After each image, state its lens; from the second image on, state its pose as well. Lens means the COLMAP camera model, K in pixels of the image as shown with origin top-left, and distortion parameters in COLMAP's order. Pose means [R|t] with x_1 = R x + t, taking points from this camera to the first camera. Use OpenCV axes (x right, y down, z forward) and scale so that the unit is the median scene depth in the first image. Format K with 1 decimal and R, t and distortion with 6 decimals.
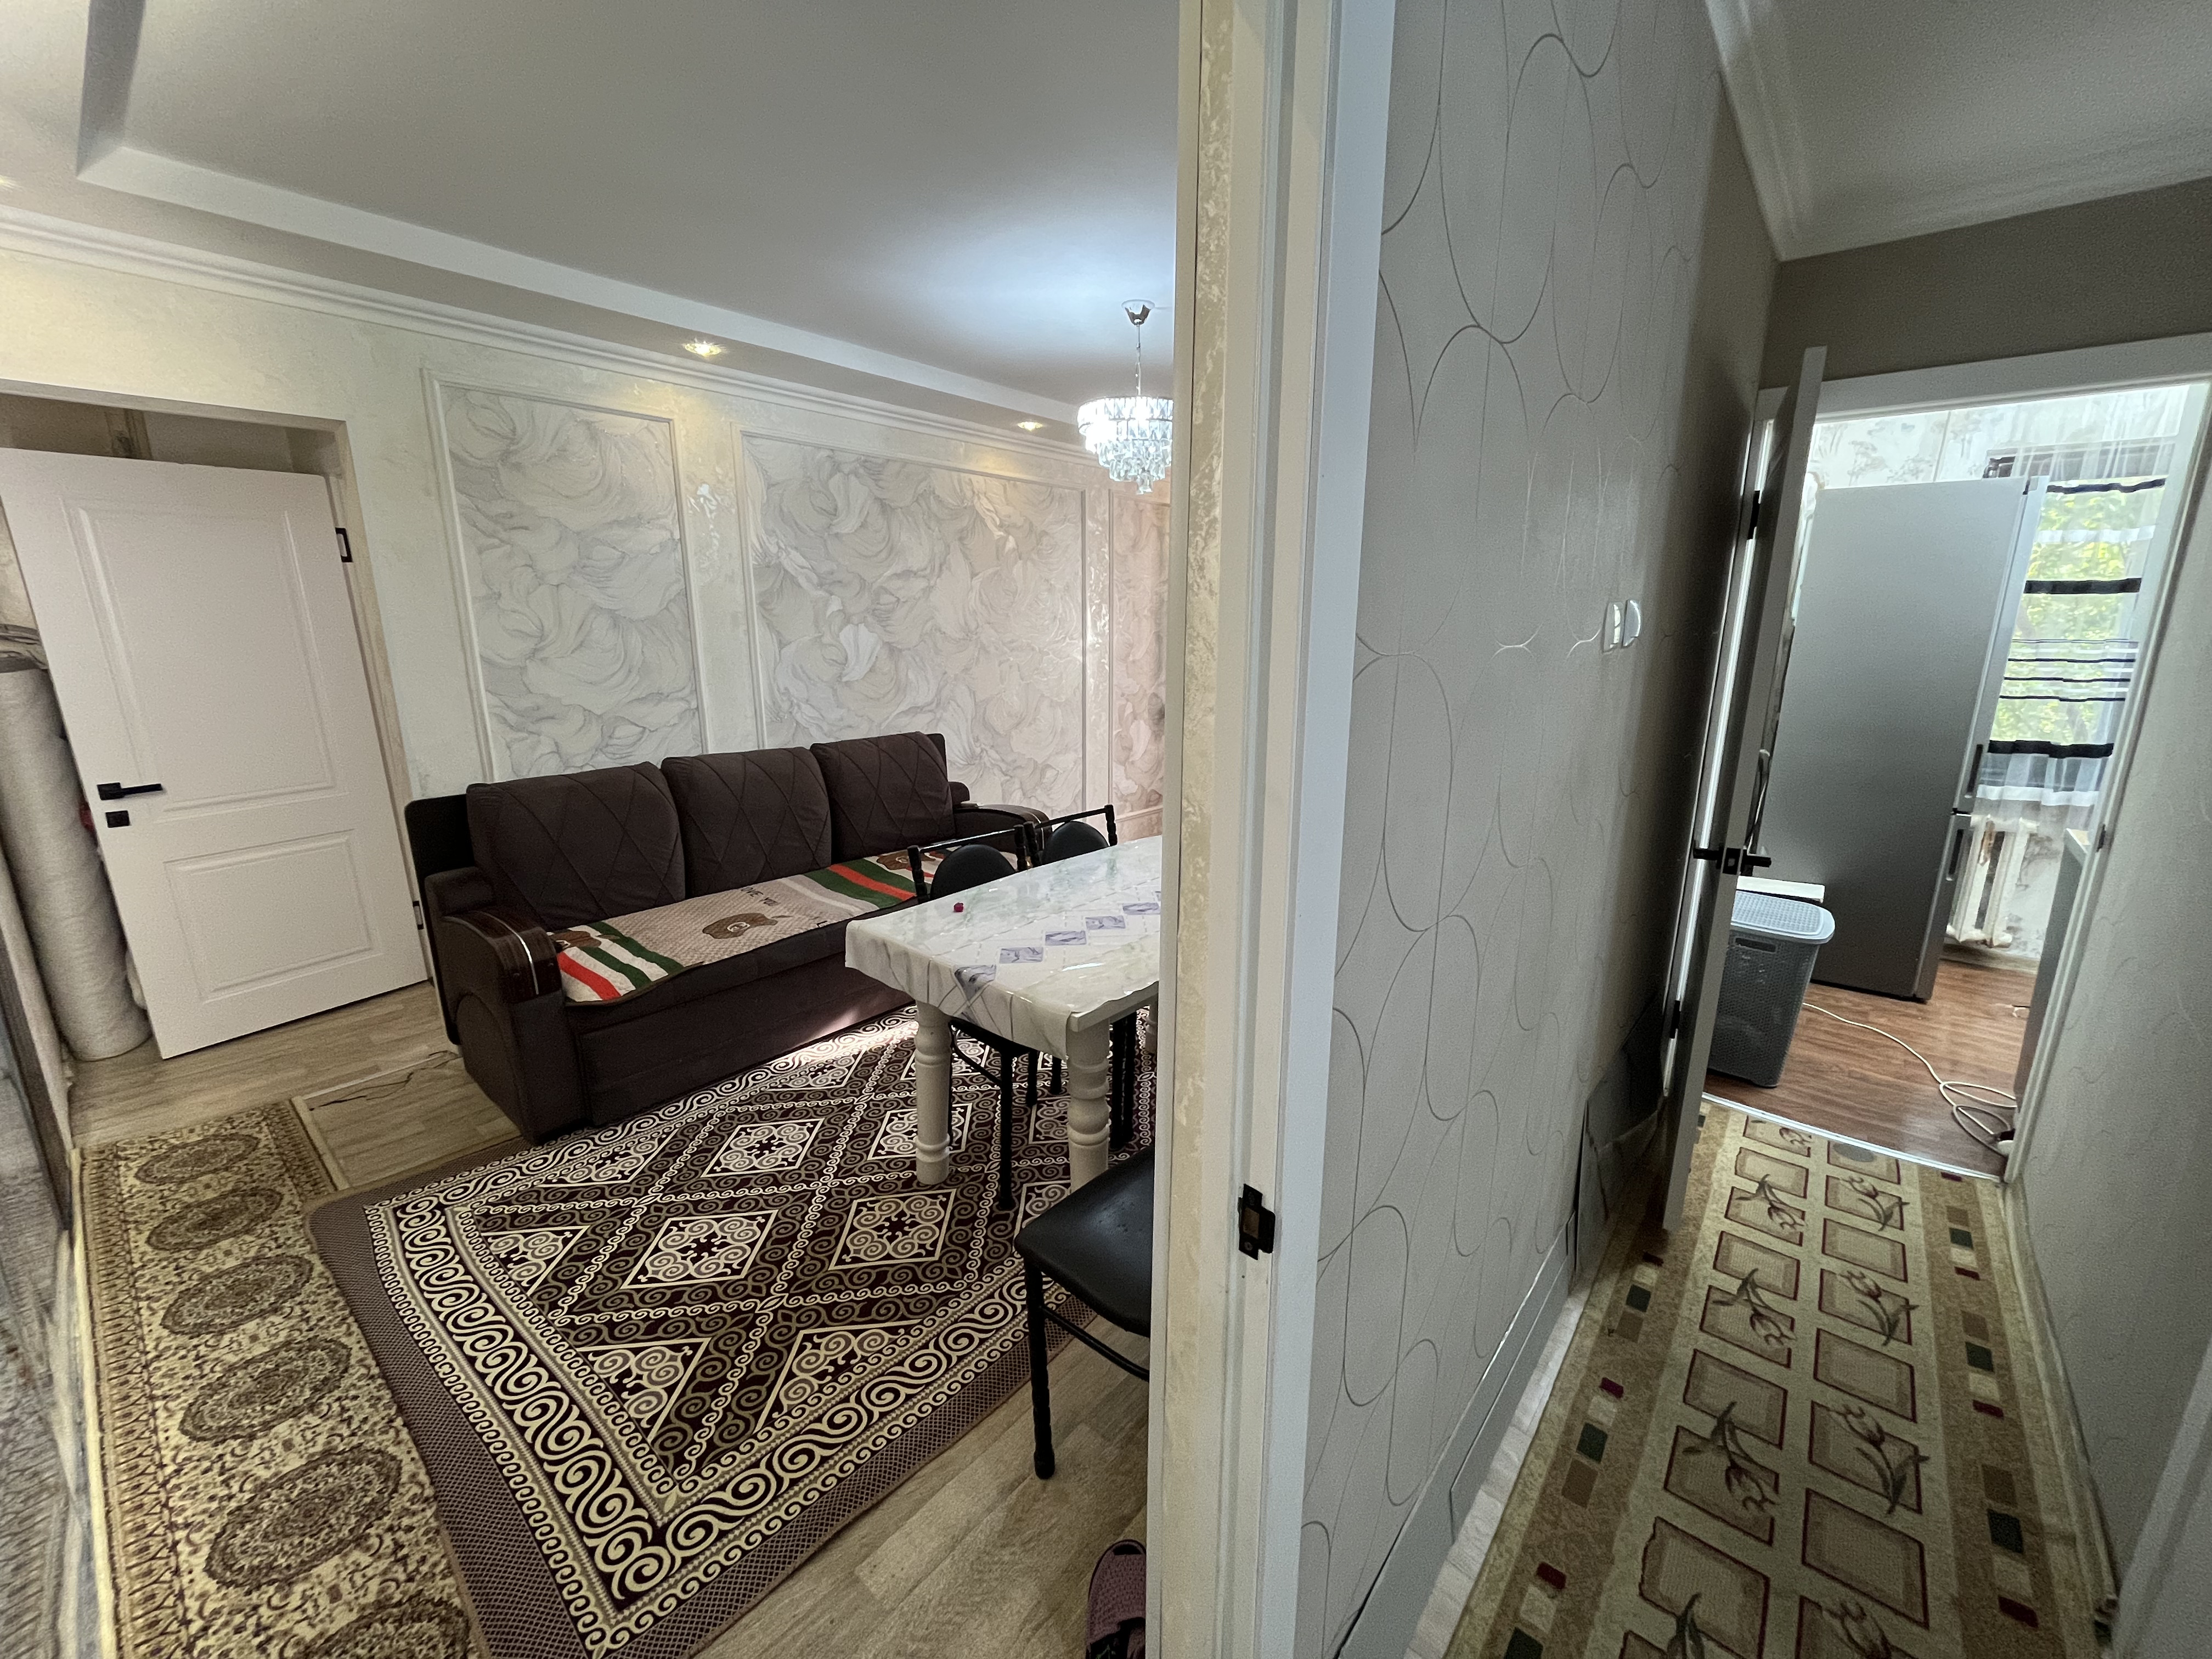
lens RADIAL K [[888.3, 0, 1110.5], [0, 888.3, 820.3], [0, 0, 1]] dist [-0.004660, 0.000252]
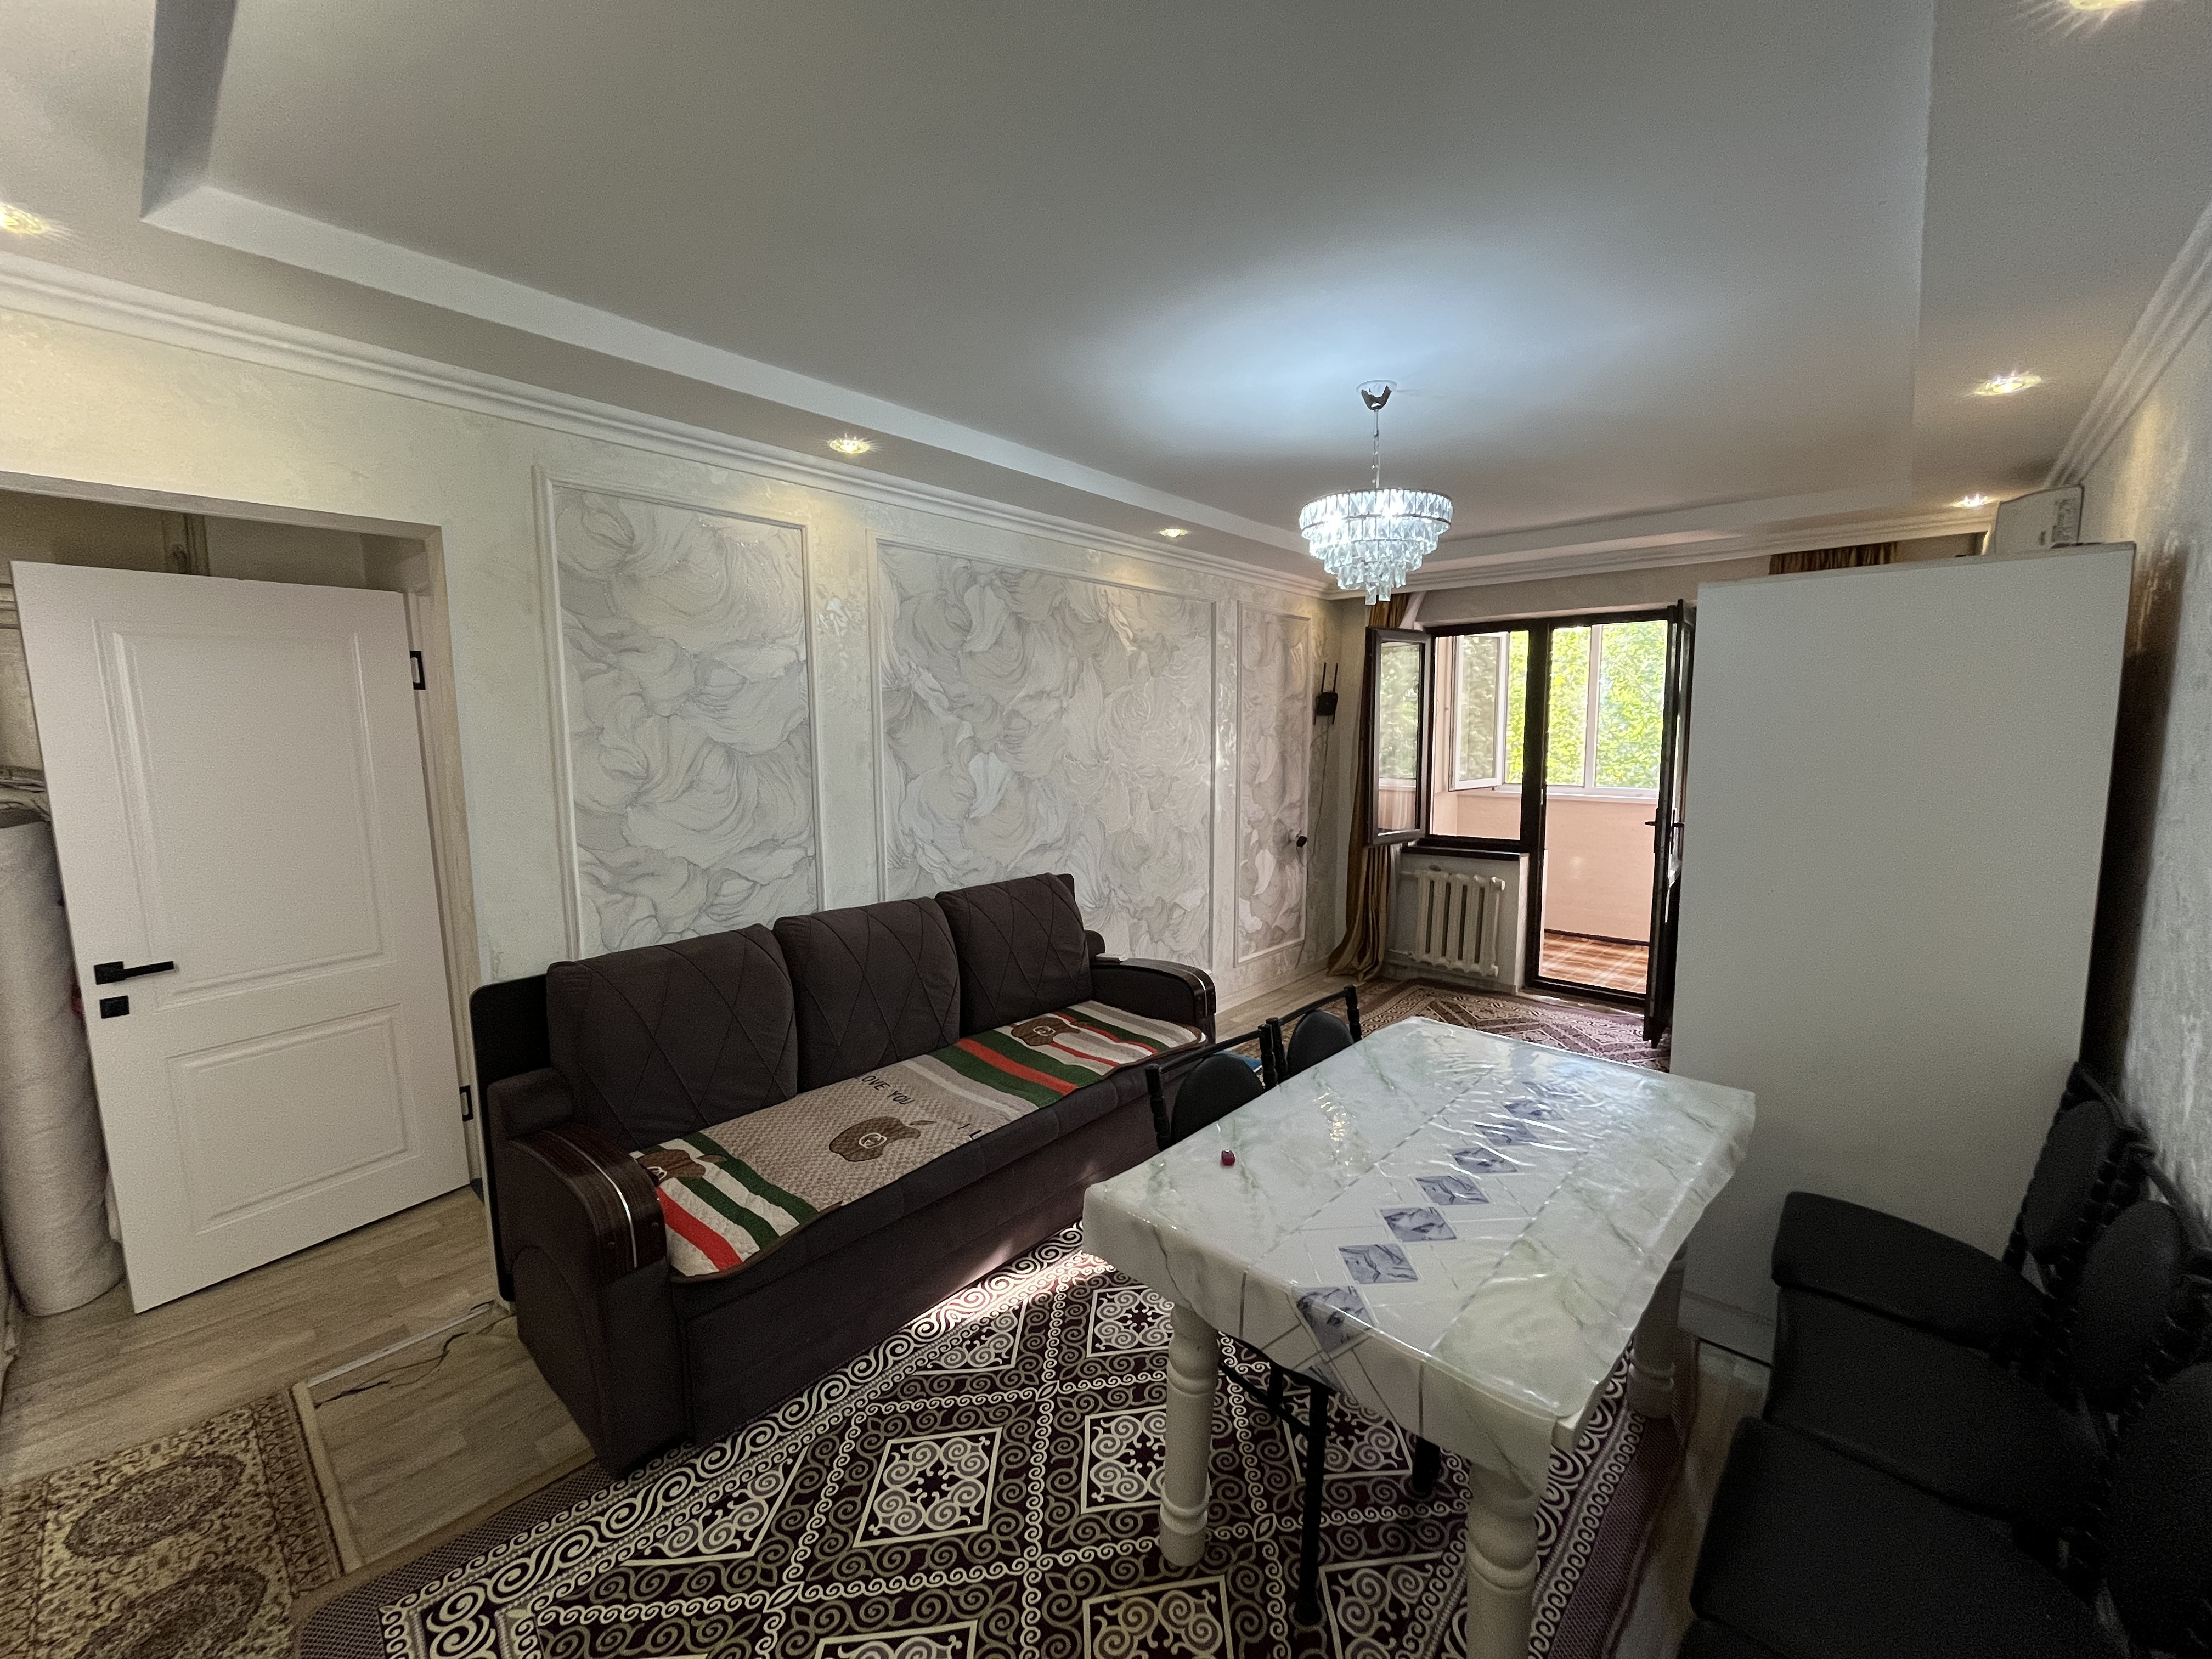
lens RADIAL K [[888.3, 0, 1110.5], [0, 888.3, 820.3], [0, 0, 1]] dist [-0.004660, 0.000252]
pose [[0.999792, -0.004841, -0.019823, -0.194025], [0.002515, 0.993276, -0.115742, -0.070978], [0.020250, 0.115668, 0.993082, 0.193203]]
